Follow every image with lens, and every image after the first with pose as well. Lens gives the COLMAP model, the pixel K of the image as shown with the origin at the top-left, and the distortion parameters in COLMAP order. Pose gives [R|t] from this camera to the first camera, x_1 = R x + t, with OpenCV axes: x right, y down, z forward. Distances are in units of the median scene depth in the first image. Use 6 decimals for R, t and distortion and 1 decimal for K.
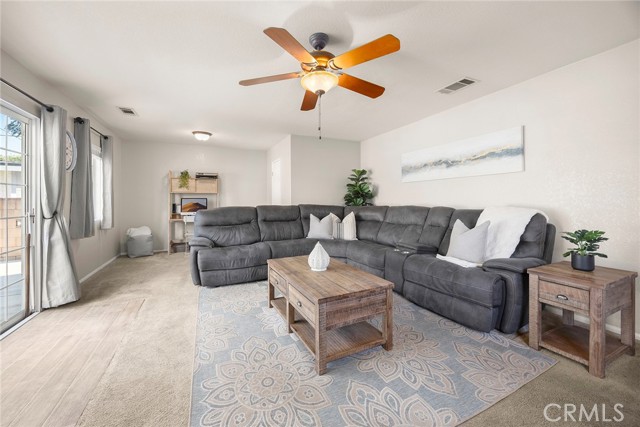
lens RADIAL K [[245.8, 0, 305.3], [0, 245.8, 200.0], [0, 0, 1]] dist [-0.000972, -0.000117]
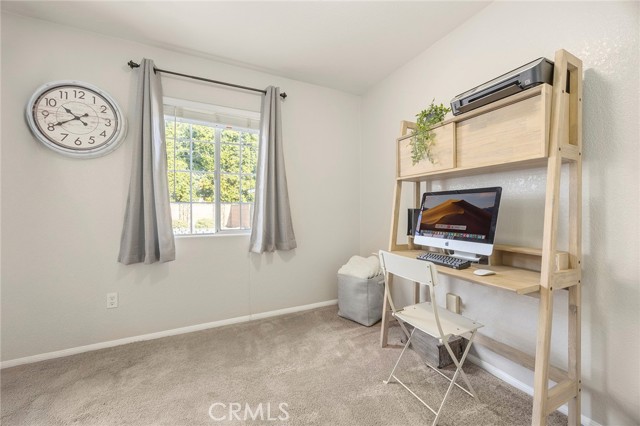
lens RADIAL K [[245.3, 0, 319.6], [0, 245.3, 209.1], [0, 0, 1]] dist [-0.001281, -0.000144]
pose [[0.039281, 0.001902, -0.999226, -0.233939], [-0.000612, 0.999998, 0.001879, 0.018357], [0.999228, 0.000538, 0.039282, 1.107689]]
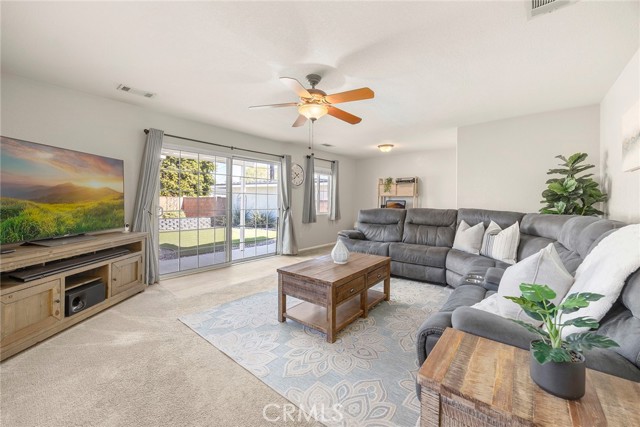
lens RADIAL K [[252.3, 0, 322.5], [0, 252.3, 201.4], [0, 0, 1]] dist [0.000842, 0.000010]
pose [[0.445088, 0.006795, -0.895461, 0.606781], [-0.008698, 0.999957, 0.003265, -0.005582], [0.895445, 0.006335, 0.445128, 0.219483]]
